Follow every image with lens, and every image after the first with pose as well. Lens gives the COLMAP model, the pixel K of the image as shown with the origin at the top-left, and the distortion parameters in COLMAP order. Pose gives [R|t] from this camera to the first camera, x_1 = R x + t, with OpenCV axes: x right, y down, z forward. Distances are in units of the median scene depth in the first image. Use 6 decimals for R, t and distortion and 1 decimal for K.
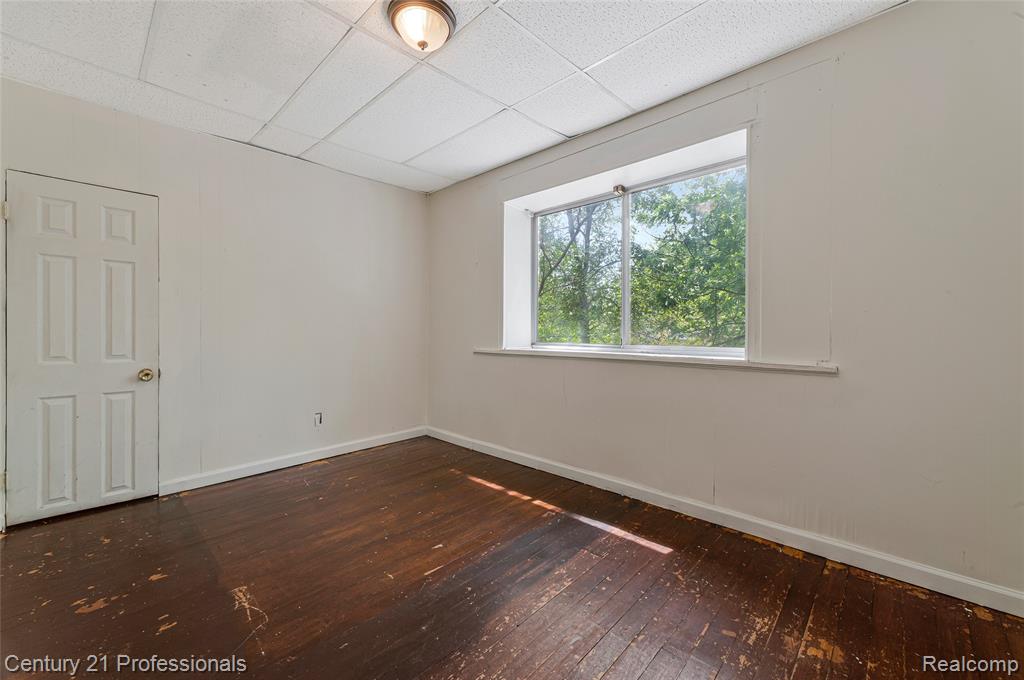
lens RADIAL K [[402.0, 0, 512.6], [0, 402.0, 333.4], [0, 0, 1]] dist [-0.001650, 0.000549]
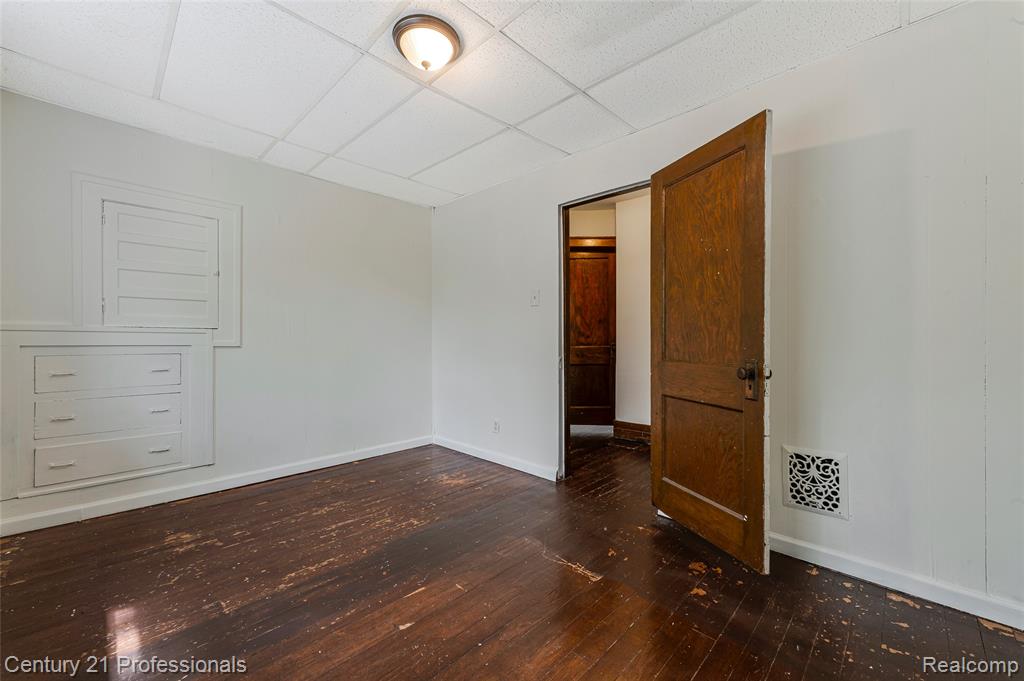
lens RADIAL K [[402.0, 0, 511.5], [0, 402.0, 337.5], [0, 0, 1]] dist [-0.001650, 0.000549]
pose [[-0.999823, -0.001668, 0.018726, -0.481107], [-0.001523, 0.999969, 0.007780, -0.017808], [-0.018738, 0.007750, -0.999794, 2.116421]]
